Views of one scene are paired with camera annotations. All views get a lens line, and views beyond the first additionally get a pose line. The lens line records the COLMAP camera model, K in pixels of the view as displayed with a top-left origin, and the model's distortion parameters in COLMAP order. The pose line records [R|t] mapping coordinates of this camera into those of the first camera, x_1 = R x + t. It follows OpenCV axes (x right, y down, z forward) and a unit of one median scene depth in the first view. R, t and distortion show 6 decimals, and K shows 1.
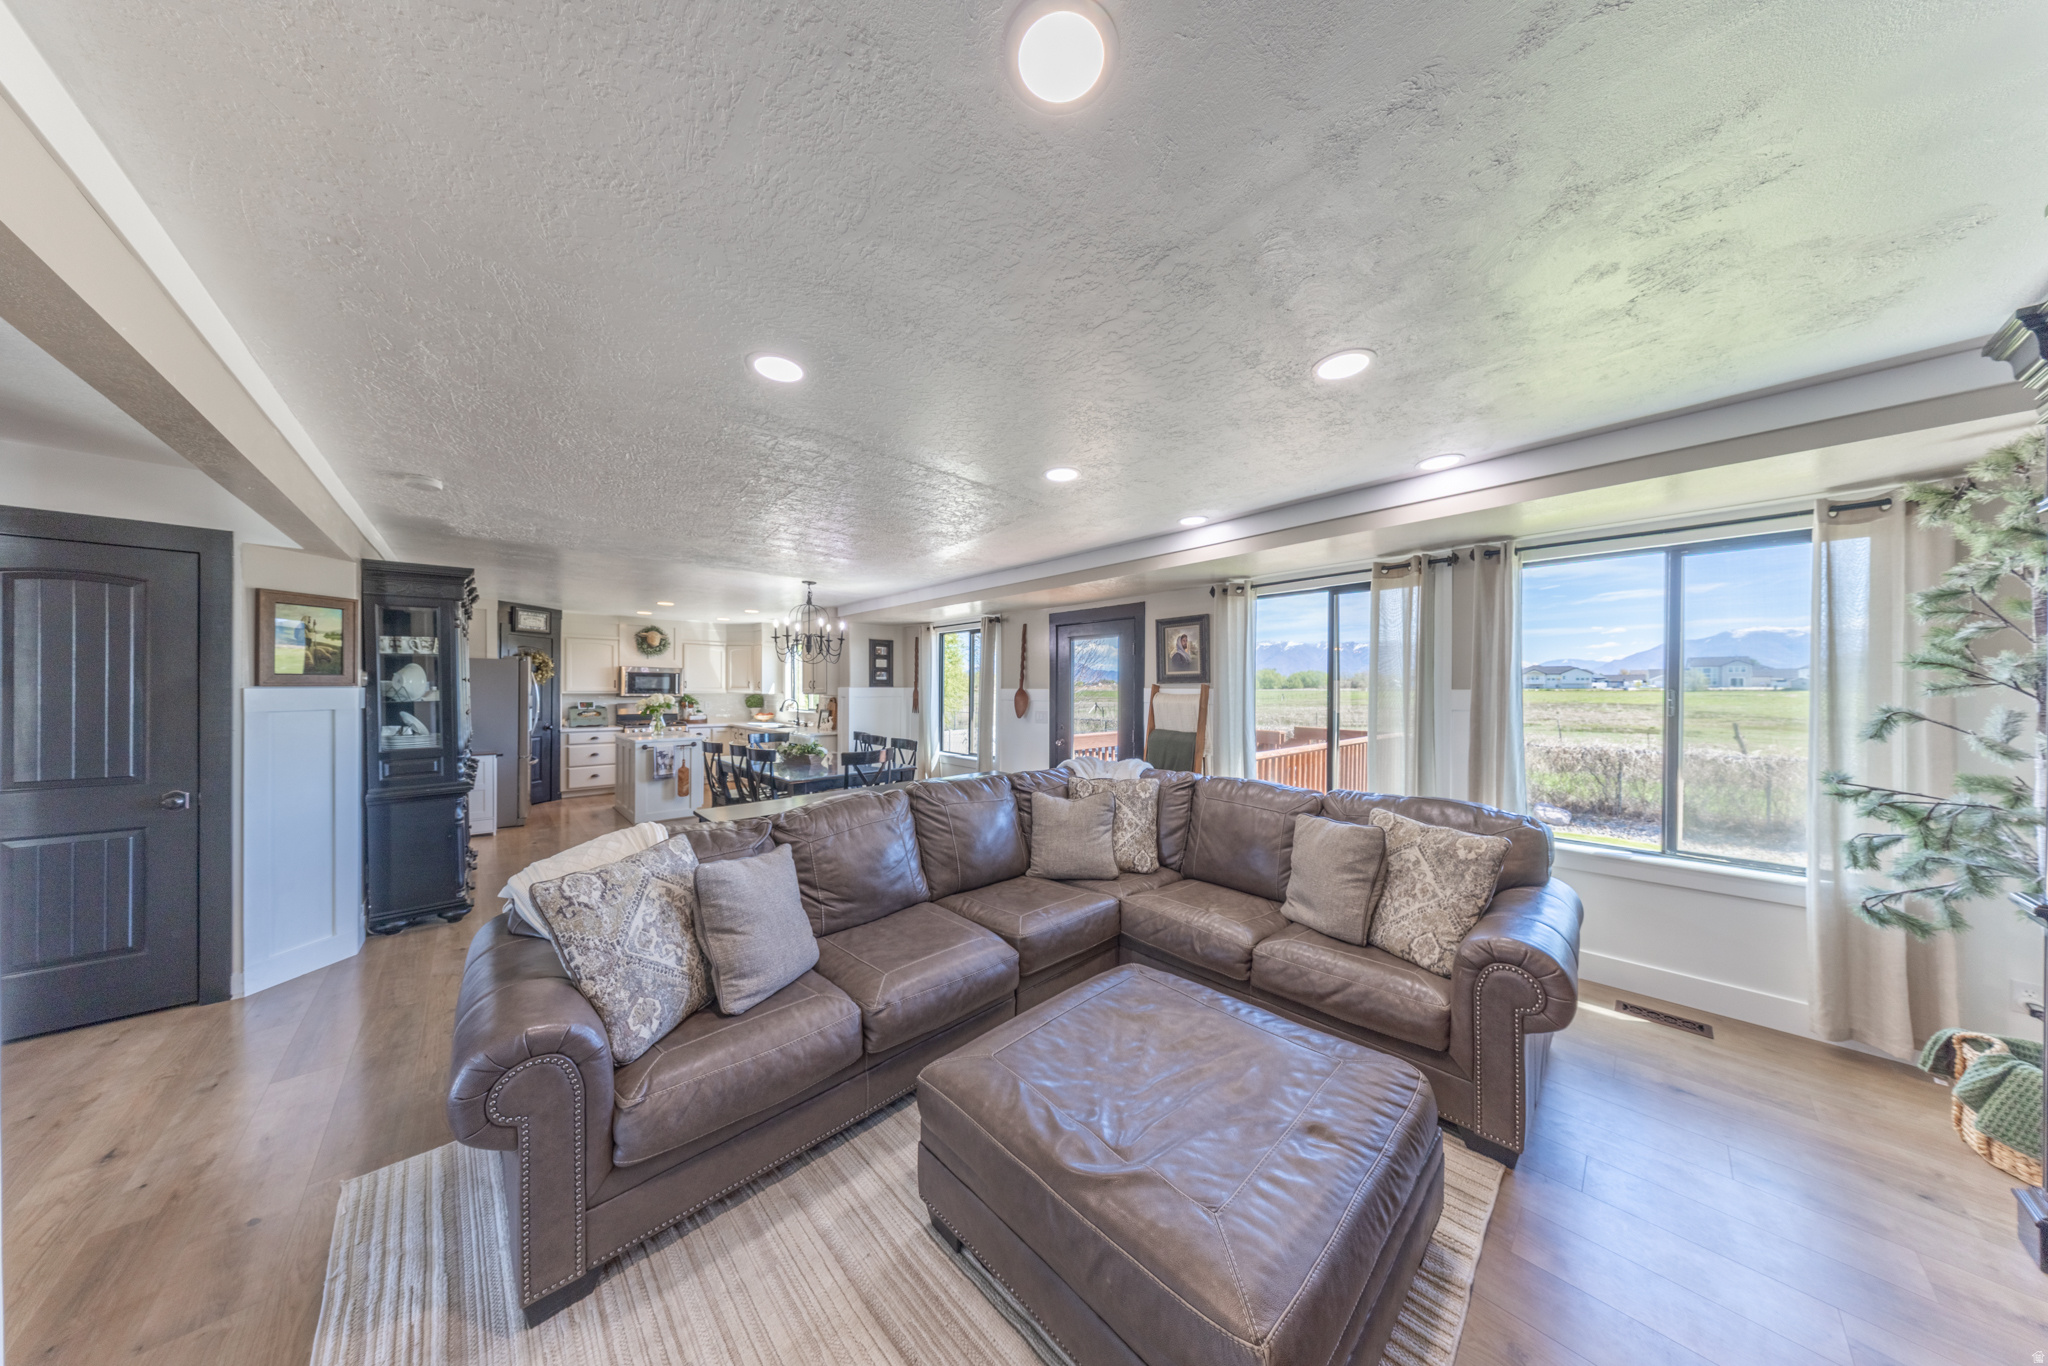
lens RADIAL K [[586.3, 0, 1040.0], [0, 586.3, 687.6], [0, 0, 1]] dist [-0.001612, -0.000206]
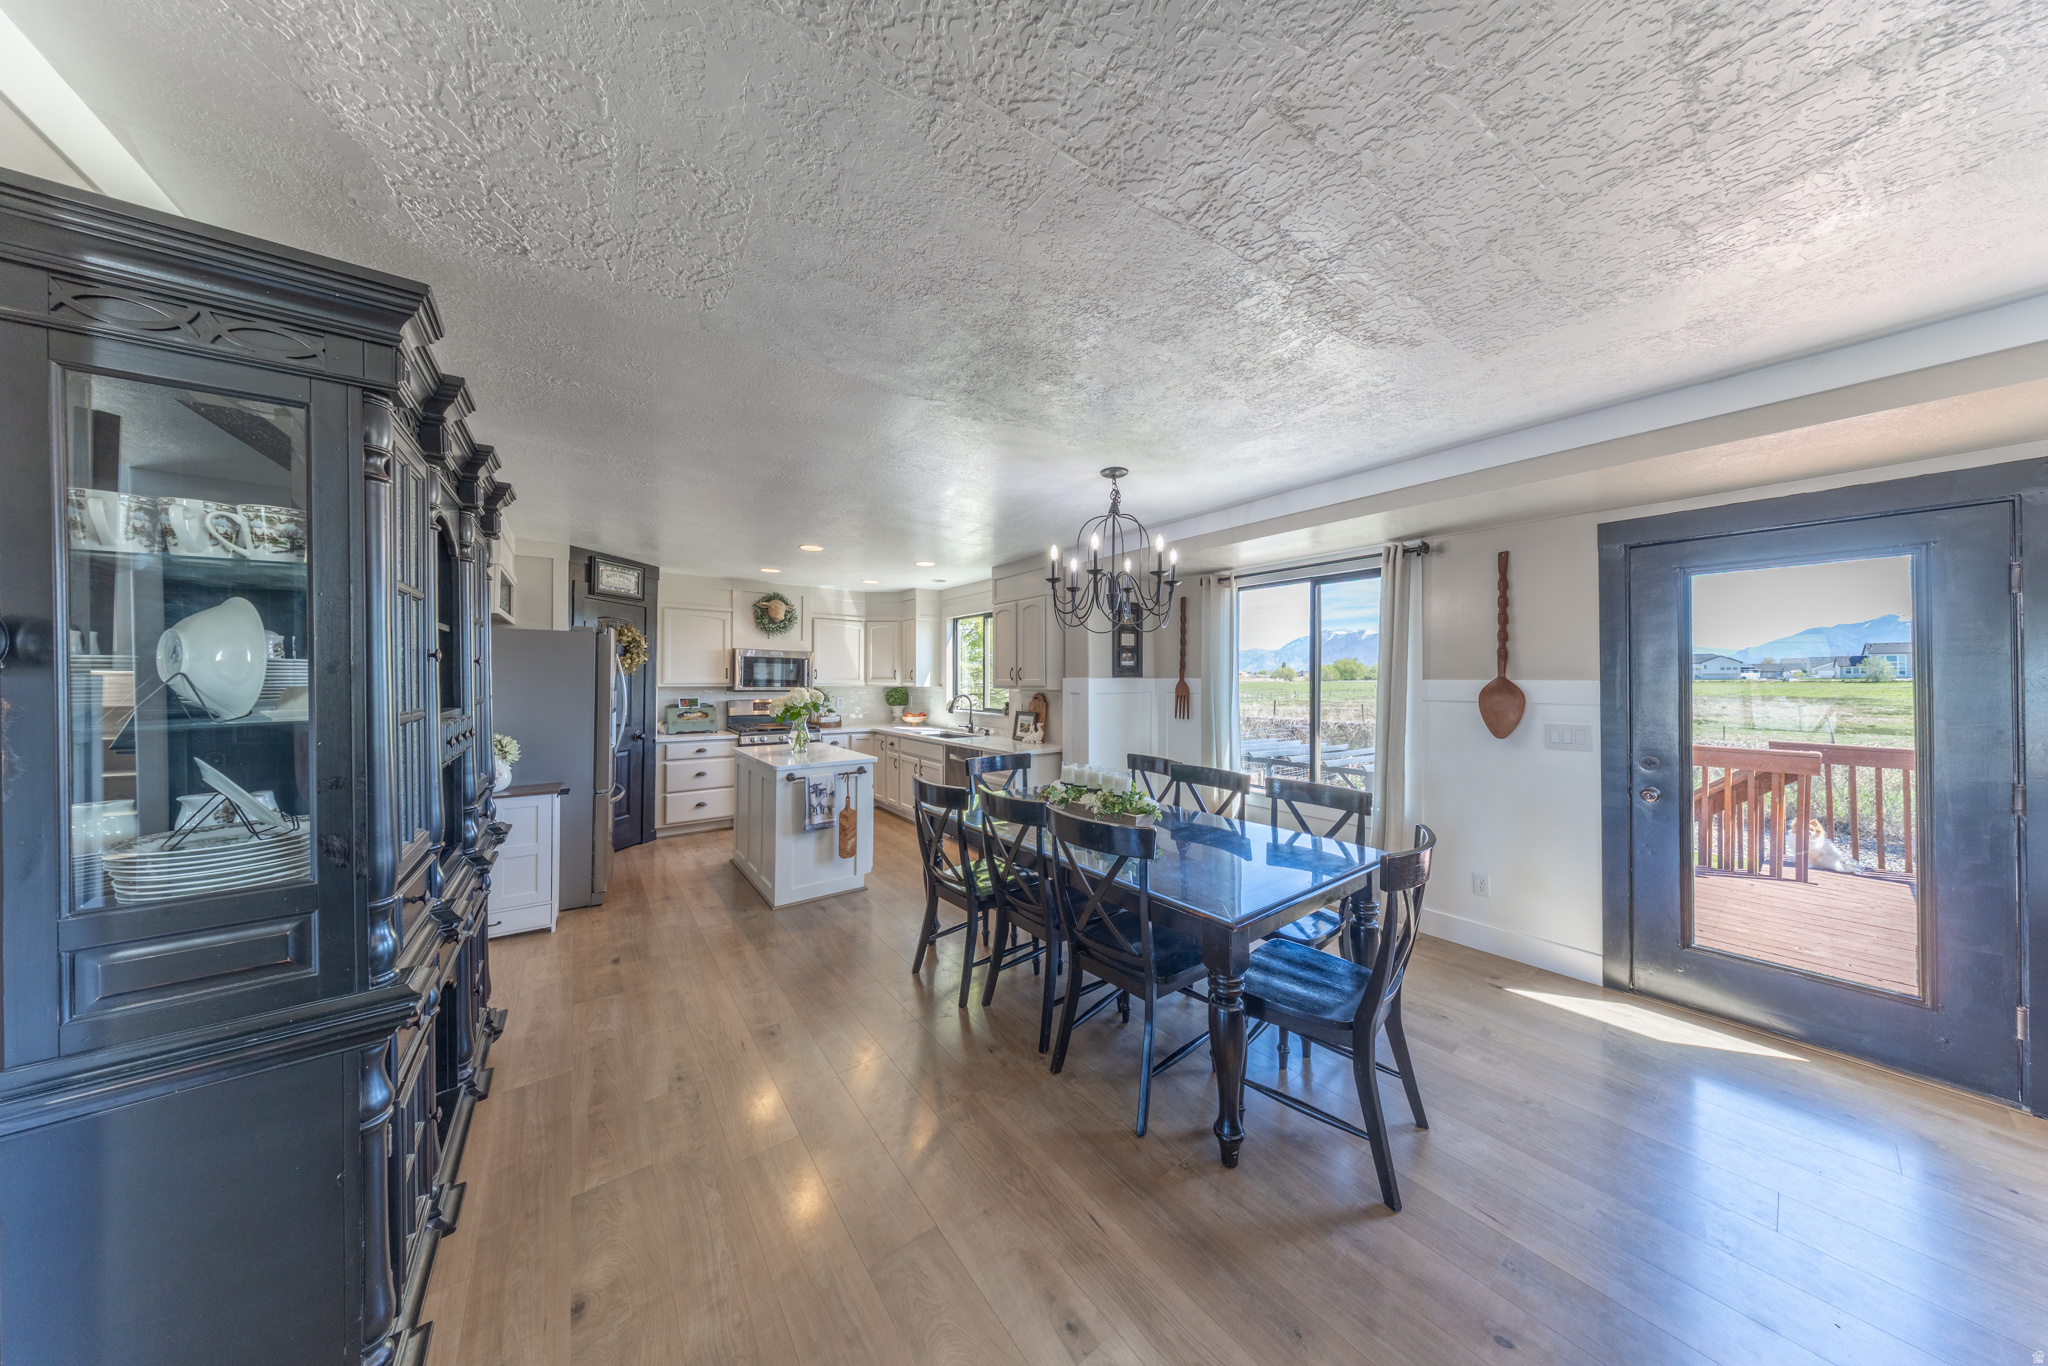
lens RADIAL K [[586.3, 0, 1042.1], [0, 586.3, 672.5], [0, 0, 1]] dist [-0.001612, -0.000206]
pose [[0.995578, -0.002085, -0.093911, -0.307628], [0.000996, 0.999932, -0.011637, 0.001560], [0.093929, 0.011492, 0.995513, 0.362761]]
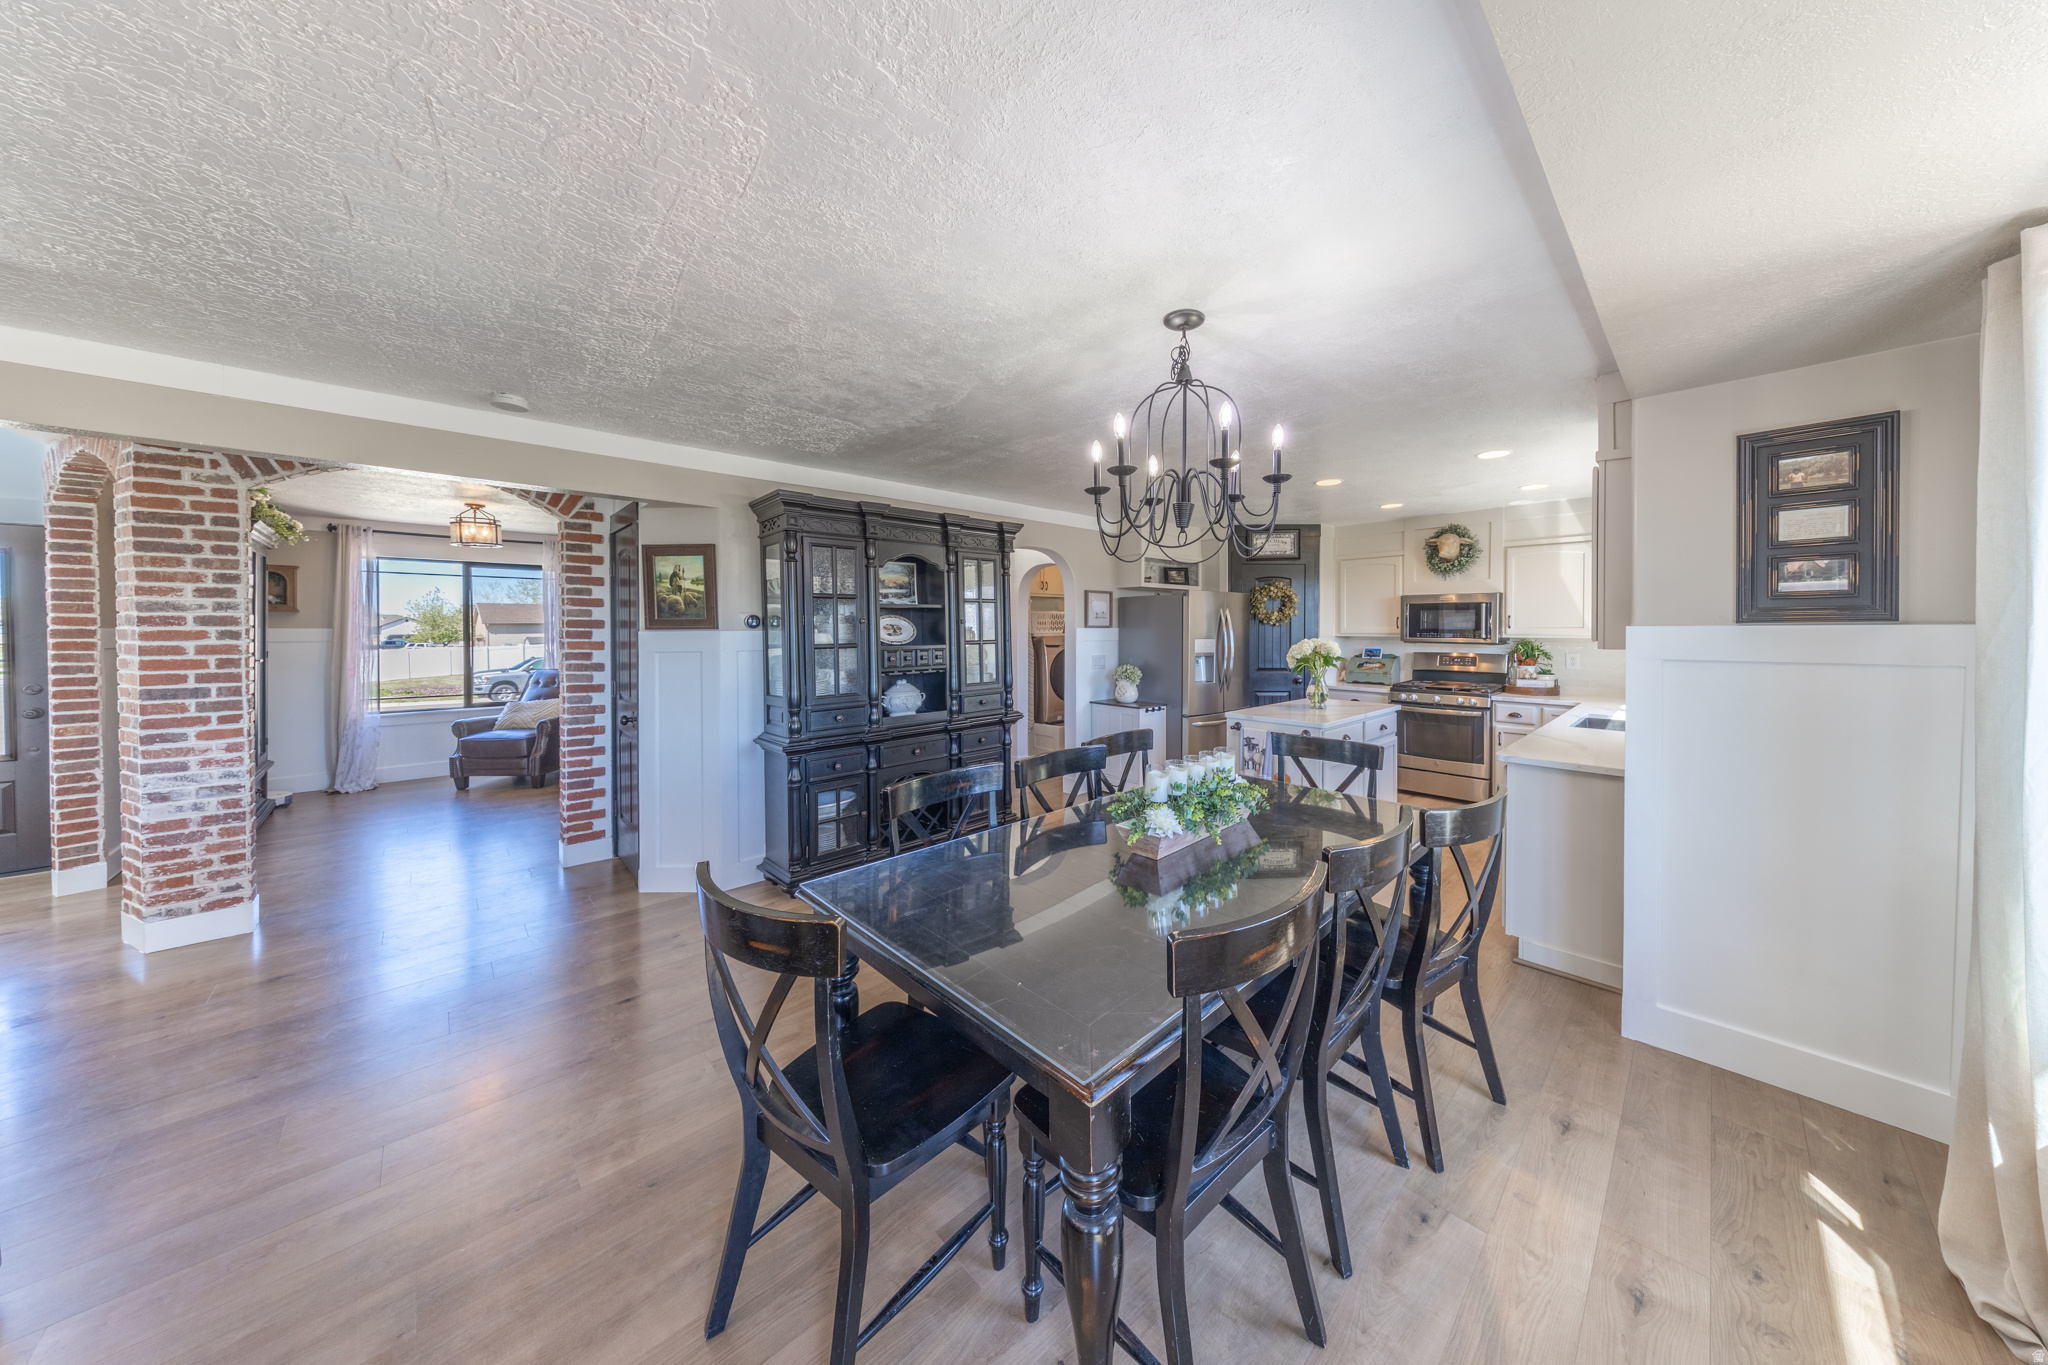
lens RADIAL K [[645.2, 0, 1081.1], [0, 645.2, 637.1], [0, 0, 1]] dist [0.006538, -0.000263]
pose [[0.023901, 0.009656, -0.999668, -0.008235], [0.004396, 0.999943, 0.009764, 0.001642], [0.999705, -0.004628, 0.023857, 0.700045]]
